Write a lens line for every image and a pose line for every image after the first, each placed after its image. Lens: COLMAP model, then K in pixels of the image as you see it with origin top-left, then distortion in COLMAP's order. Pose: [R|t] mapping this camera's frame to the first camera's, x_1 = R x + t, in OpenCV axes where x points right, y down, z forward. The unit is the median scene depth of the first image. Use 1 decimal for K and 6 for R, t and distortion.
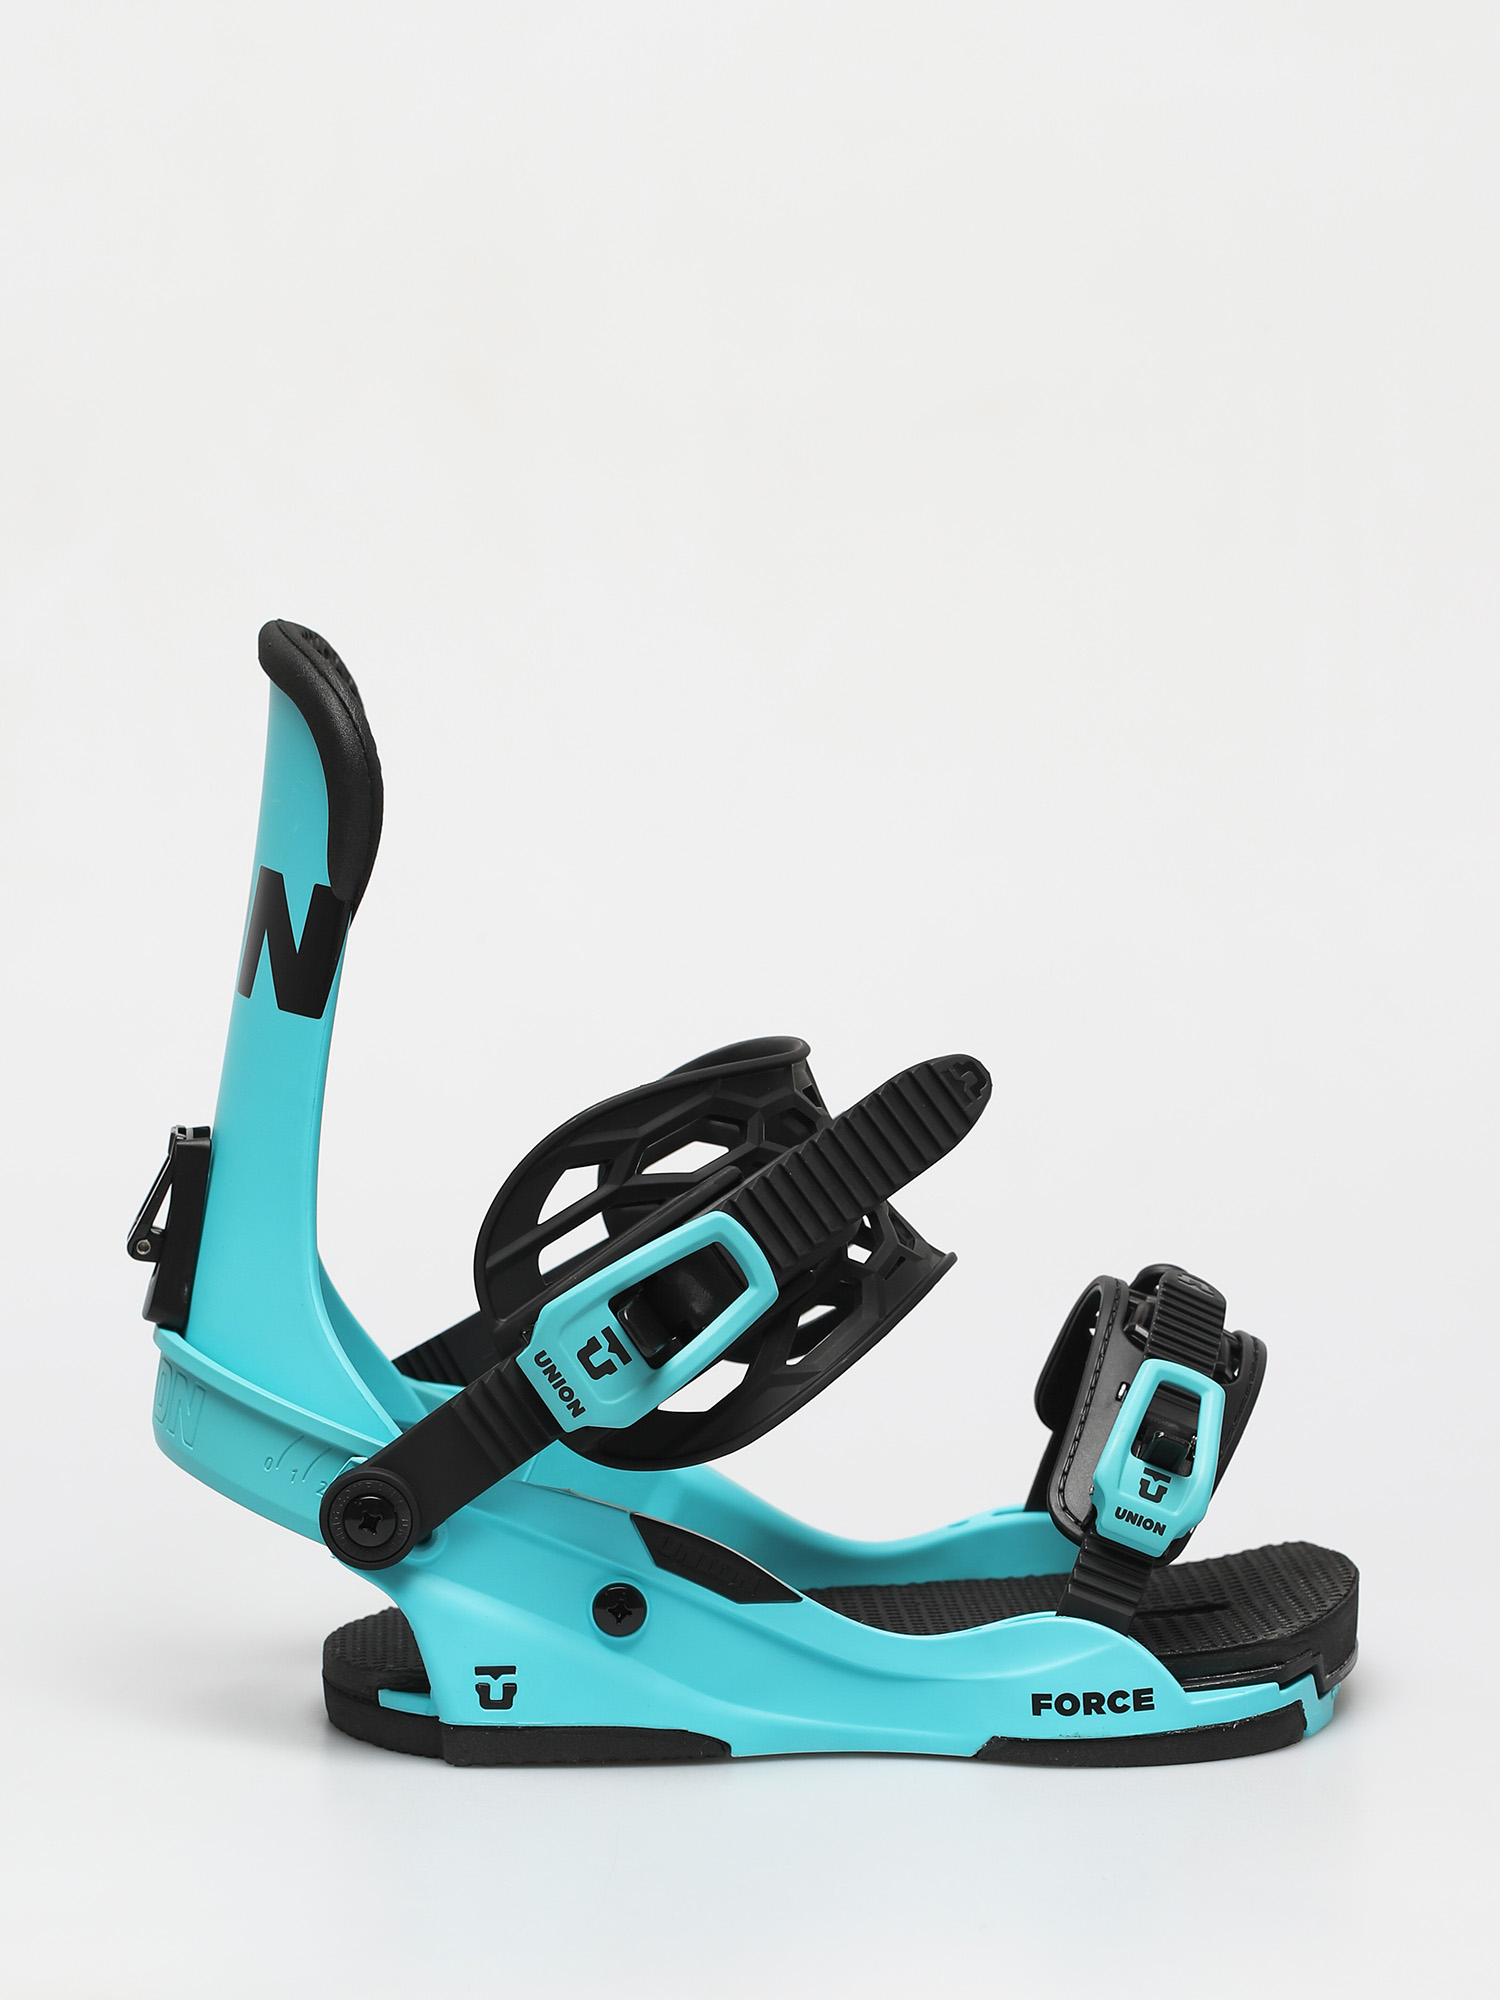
lens RADIAL K [[6757.4, 0, 747.4], [0, 6757.4, 1000.1], [0, 0, 1]] dist [-0.151157, 0.000000]
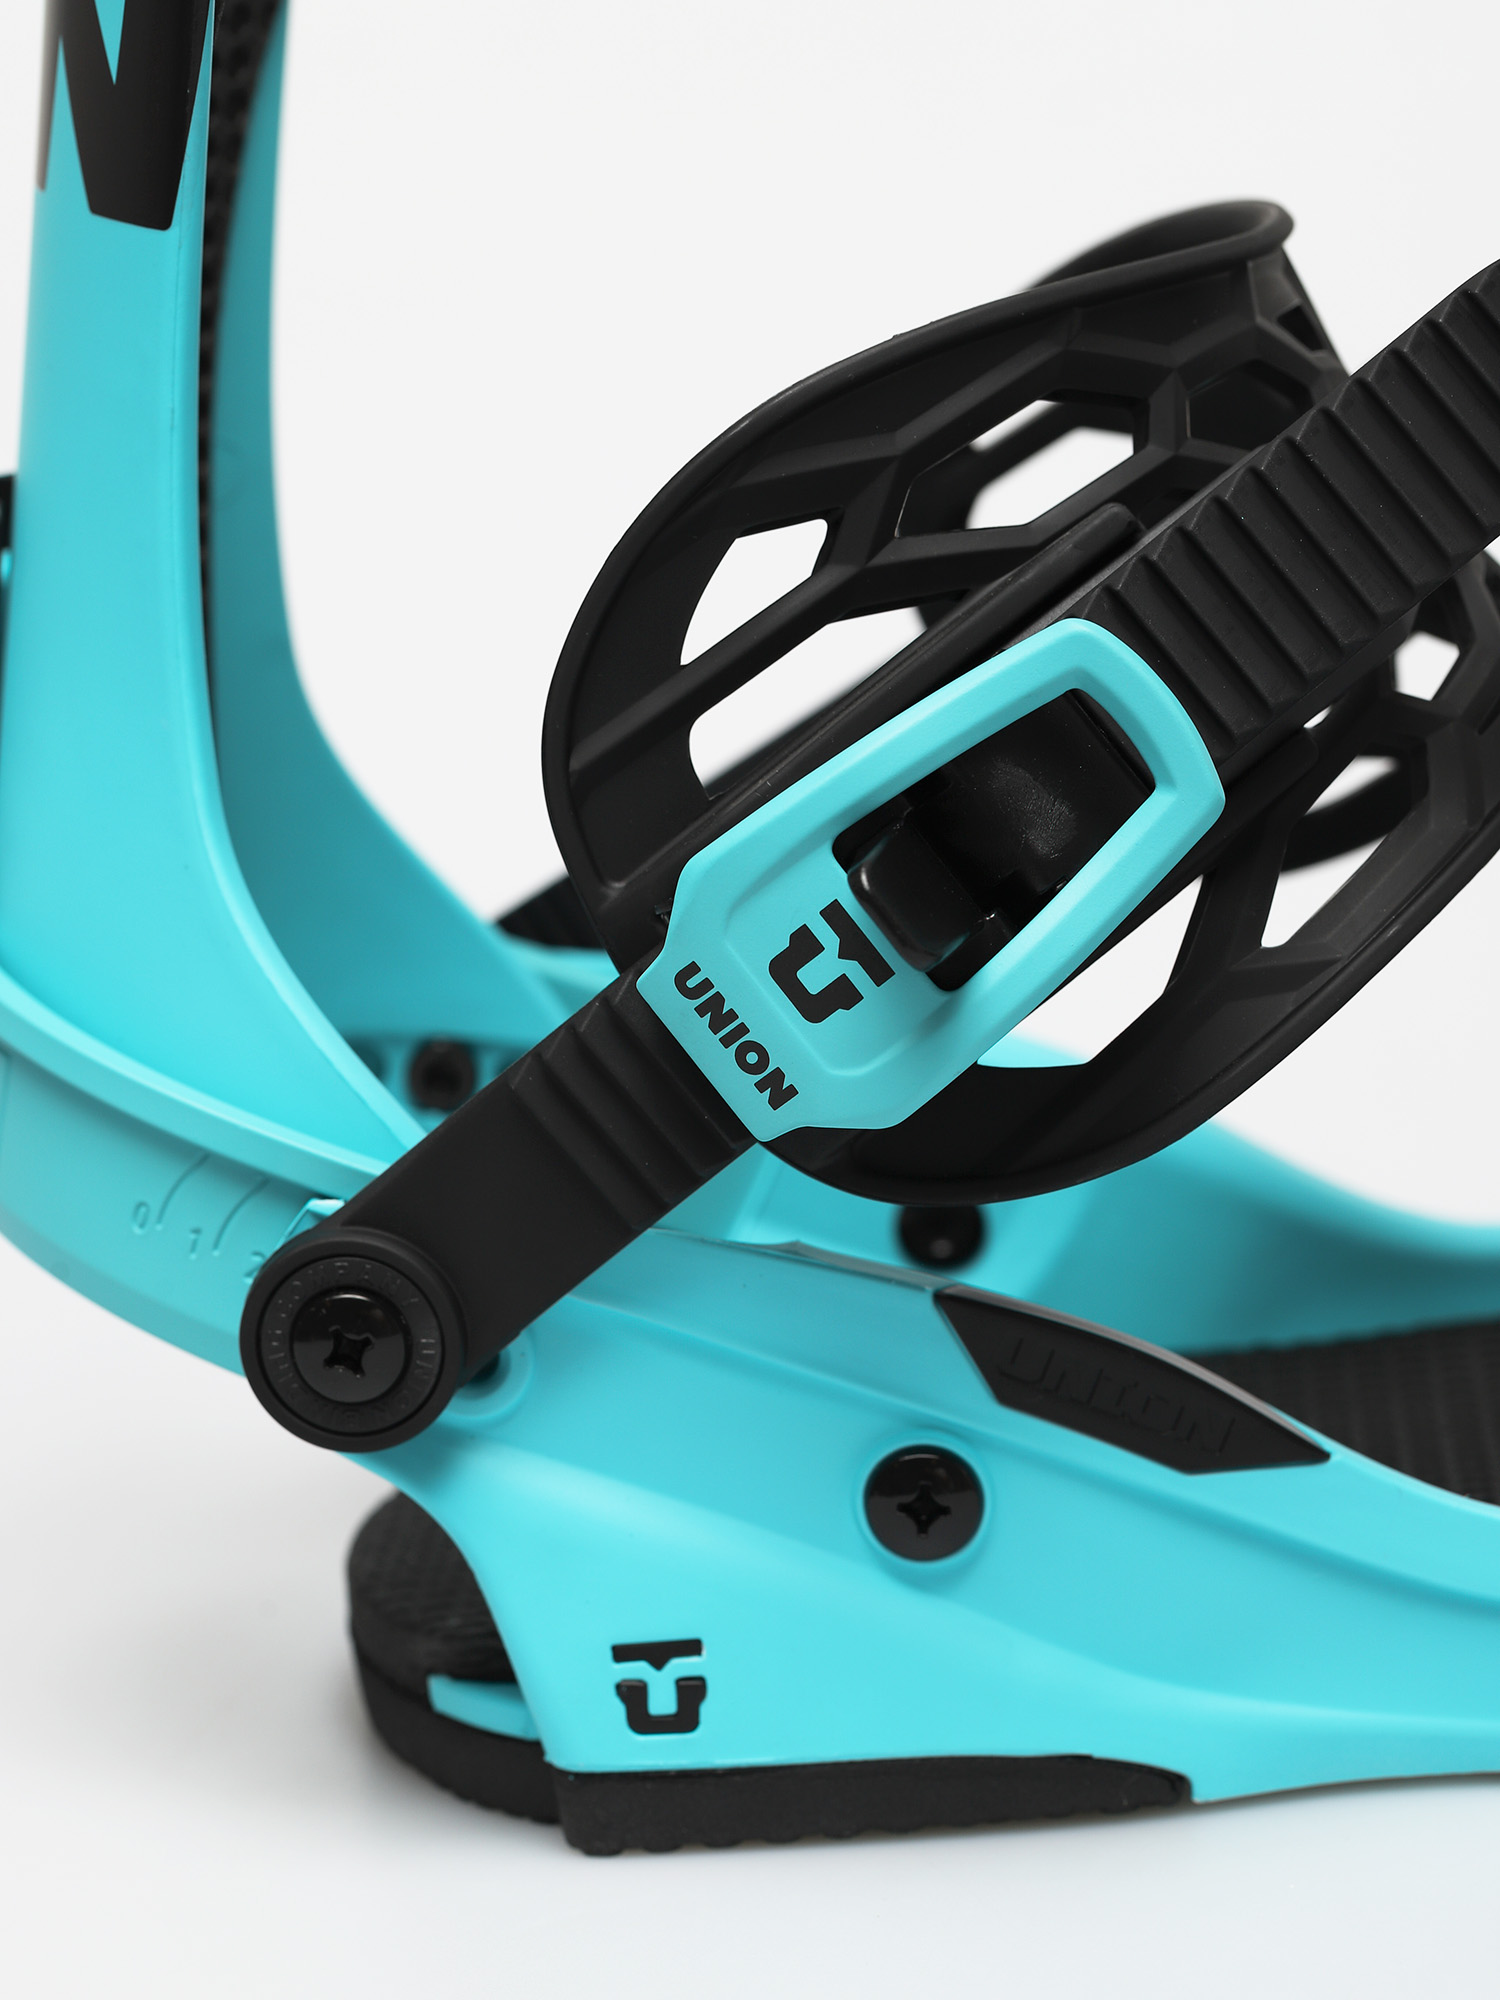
lens RADIAL K [[6757.4, 0, 753.0], [0, 6757.4, 995.1], [0, 0, 1]] dist [-0.151157, 0.000000]
pose [[0.991213, -0.050817, -0.122127, 0.026637], [0.066749, 0.989248, 0.130126, -0.002733], [0.114201, -0.137134, 0.983947, 0.560096]]
